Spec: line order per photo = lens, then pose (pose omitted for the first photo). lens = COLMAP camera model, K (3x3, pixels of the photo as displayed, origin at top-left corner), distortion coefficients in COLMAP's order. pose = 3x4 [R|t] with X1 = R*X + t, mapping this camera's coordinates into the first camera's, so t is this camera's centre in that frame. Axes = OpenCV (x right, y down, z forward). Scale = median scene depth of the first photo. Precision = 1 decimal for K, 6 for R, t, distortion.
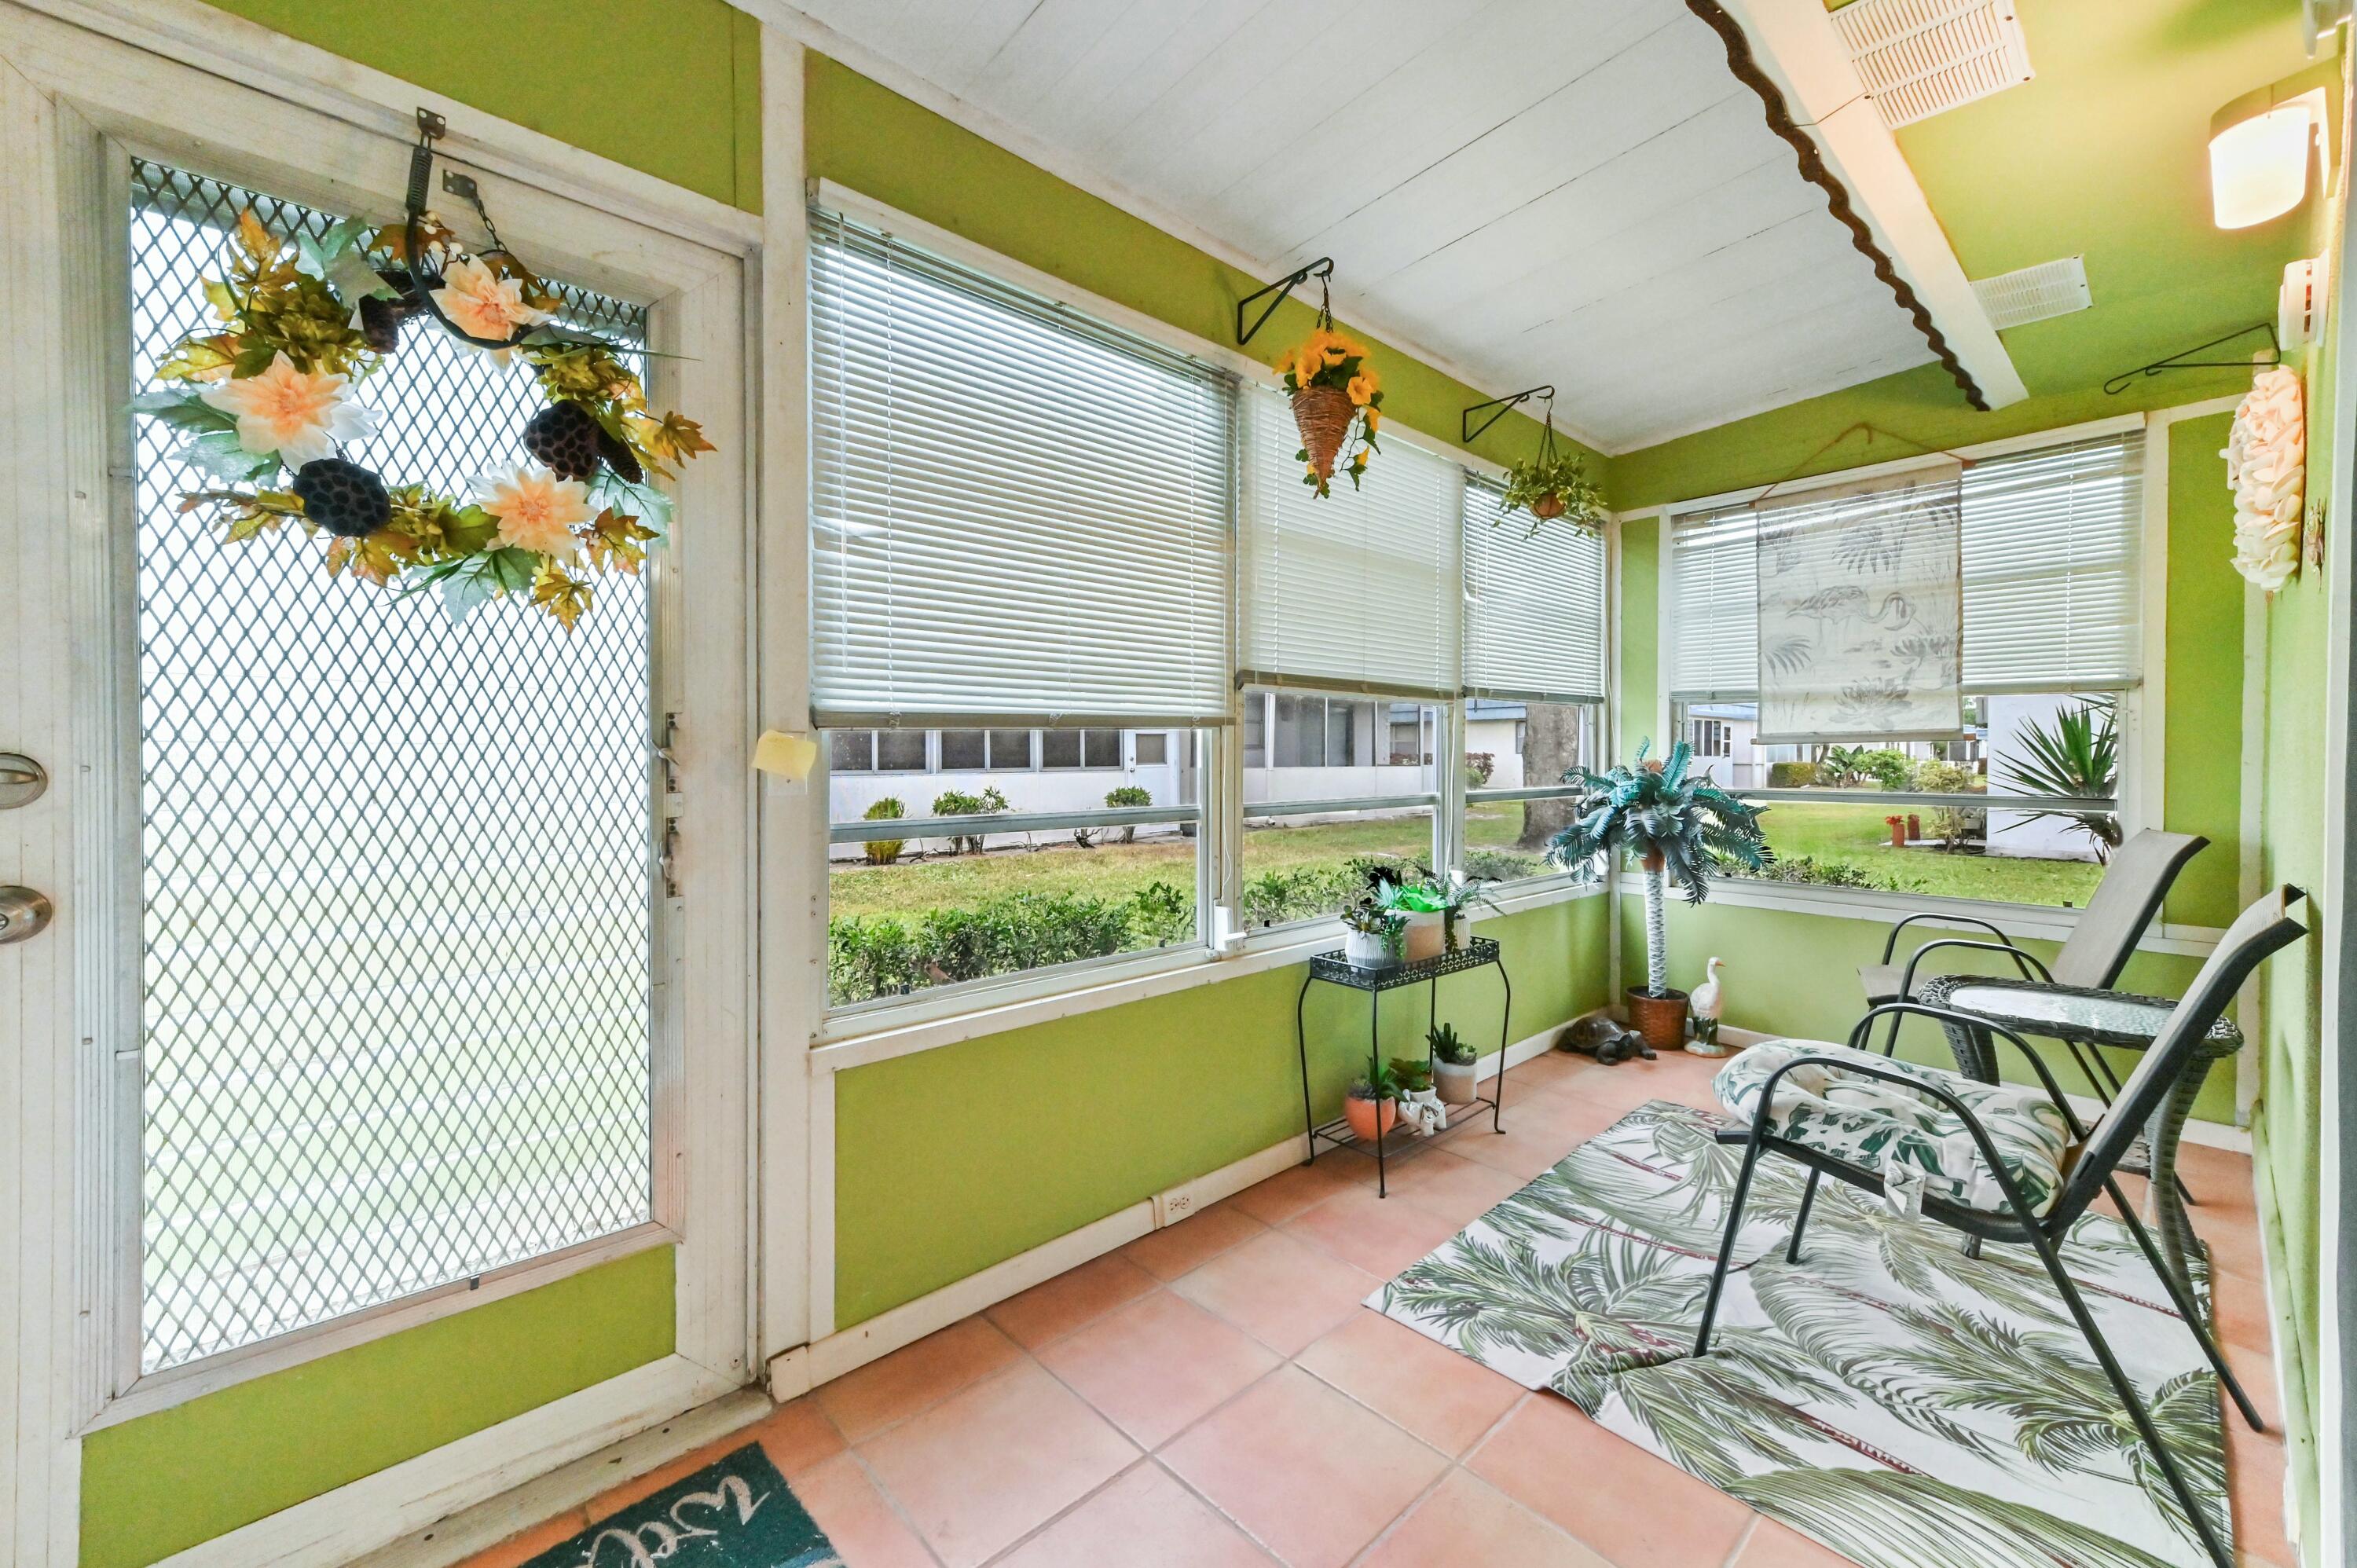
lens RADIAL K [[923.3, 0, 1185.4], [0, 923.3, 776.9], [0, 0, 1]] dist [0.013029, -0.000156]
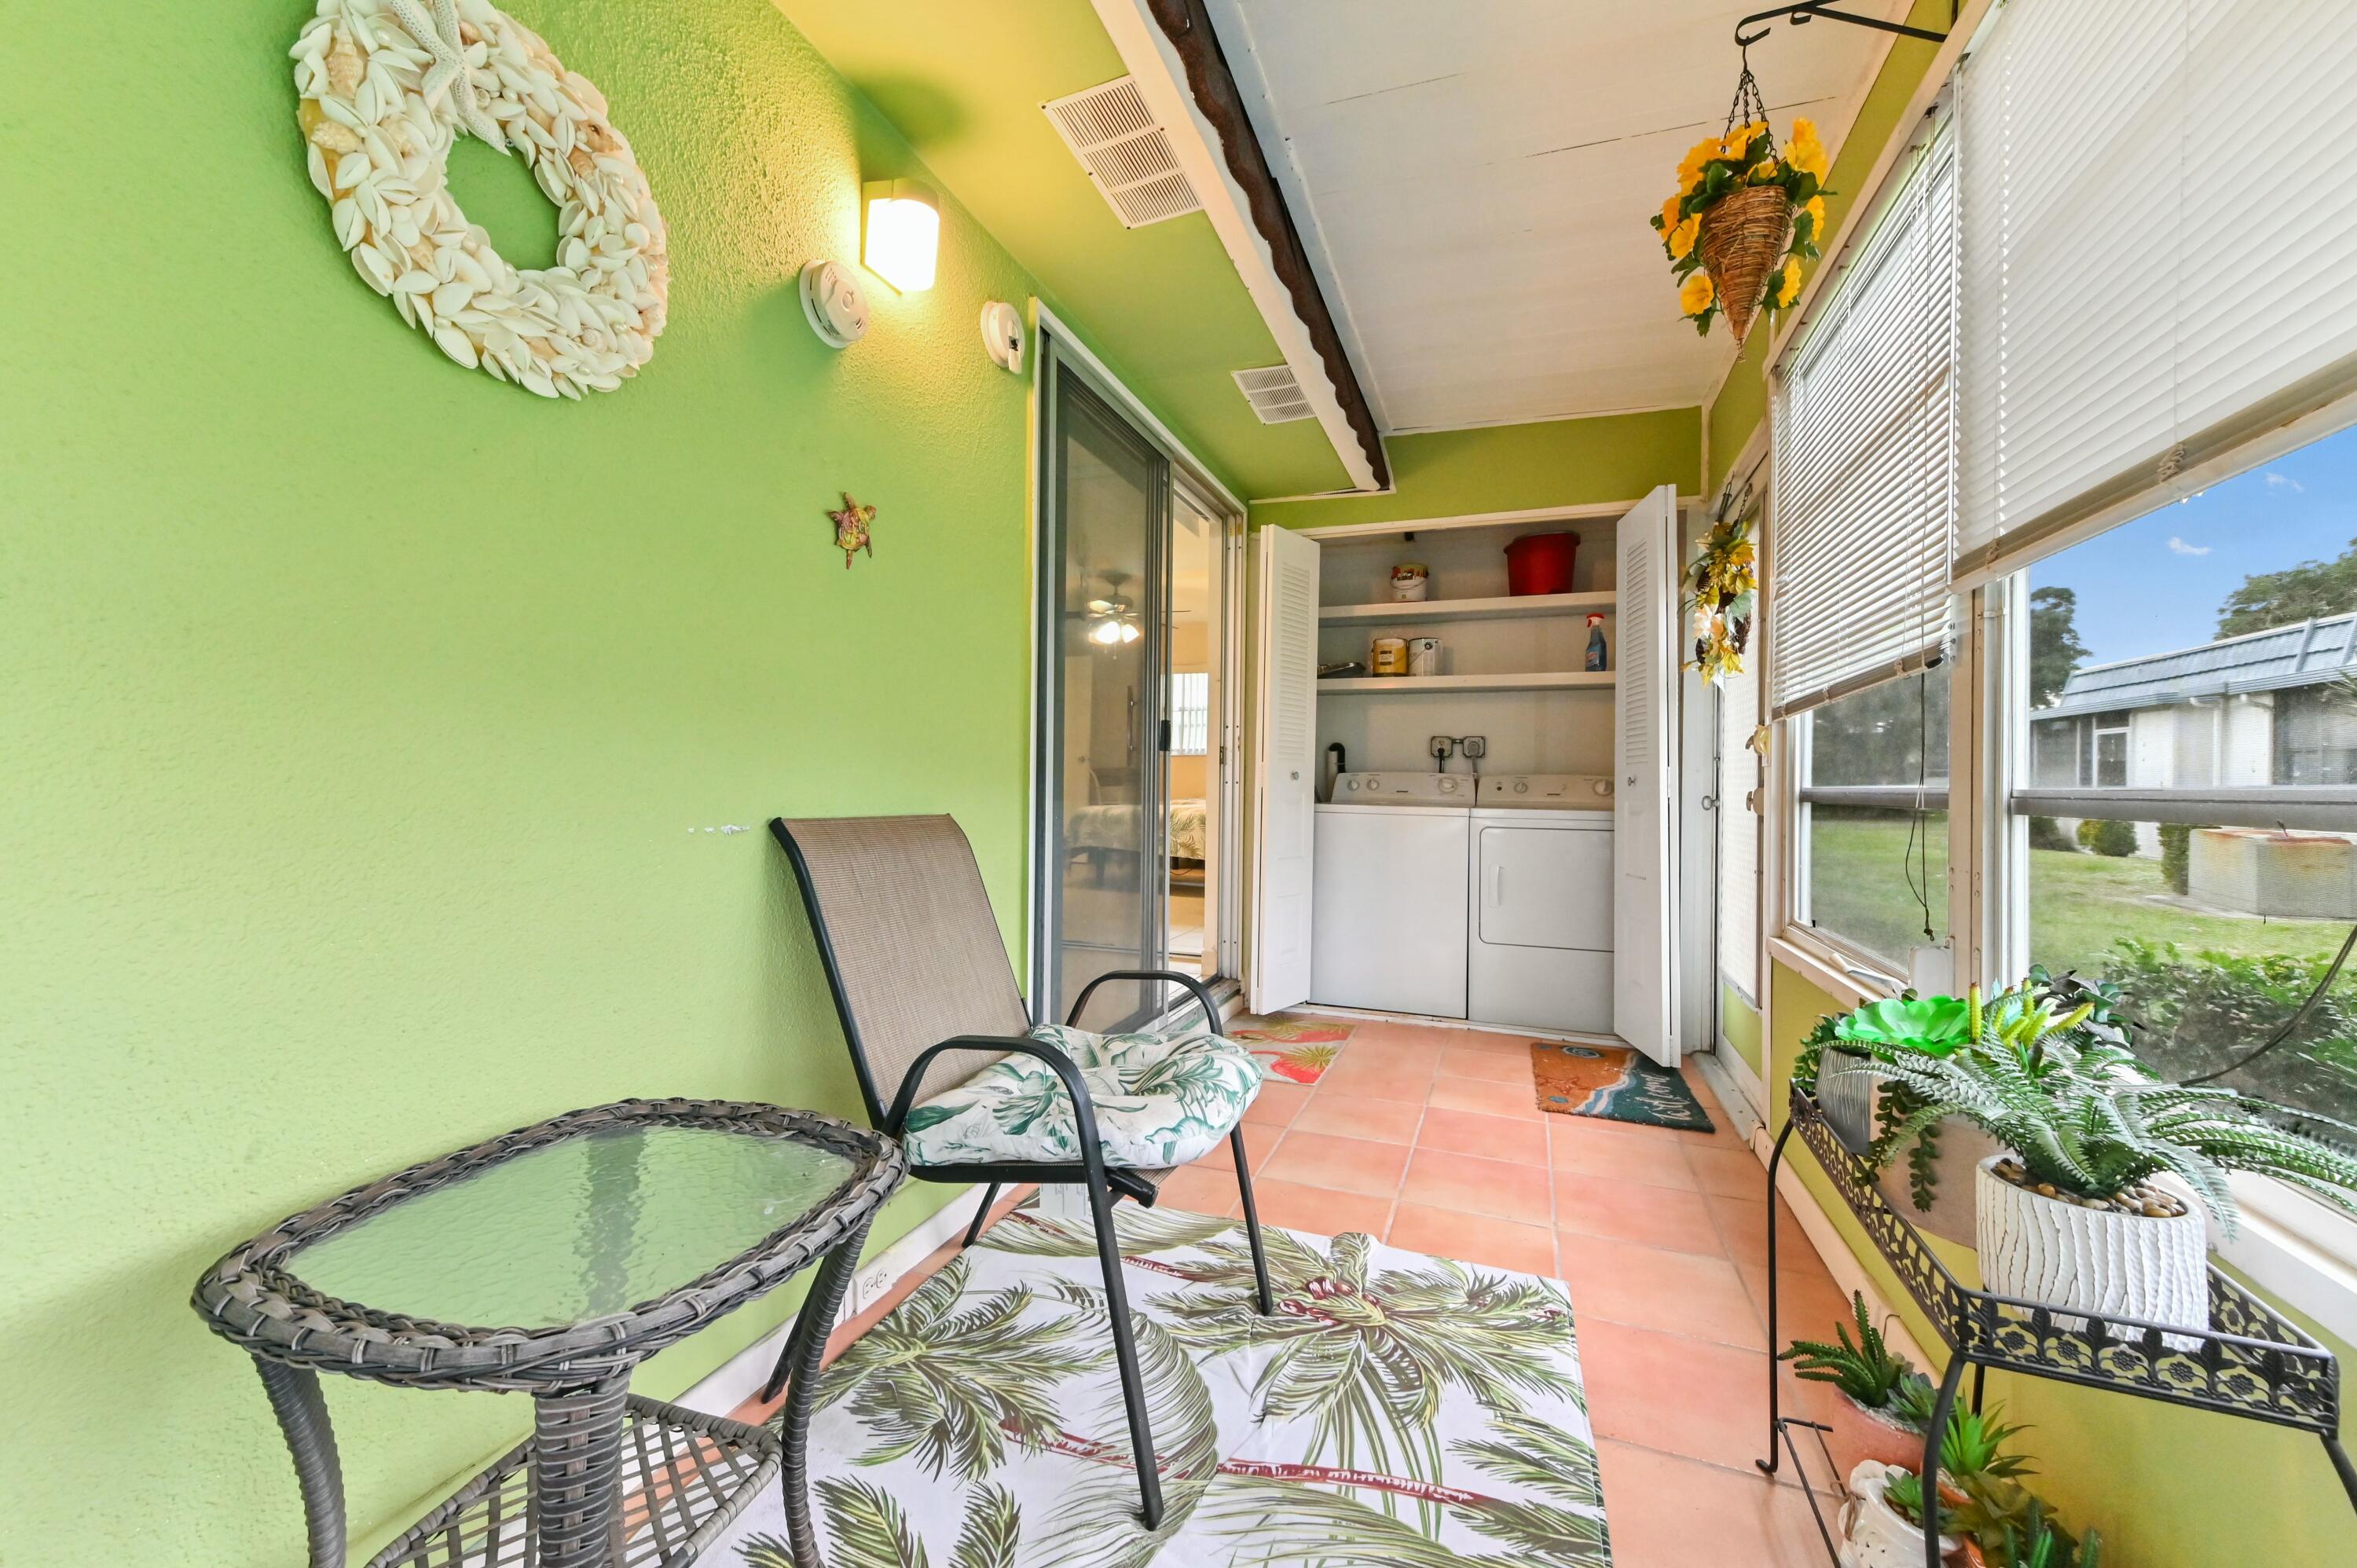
lens RADIAL K [[923.3, 0, 1185.4], [0, 923.3, 776.9], [0, 0, 1]] dist [0.013029, -0.000156]
pose [[-0.889925, -0.014720, -0.455869, 1.036945], [-0.024025, 0.999604, 0.014623, 0.034136], [0.455474, 0.023965, -0.889927, 1.738070]]
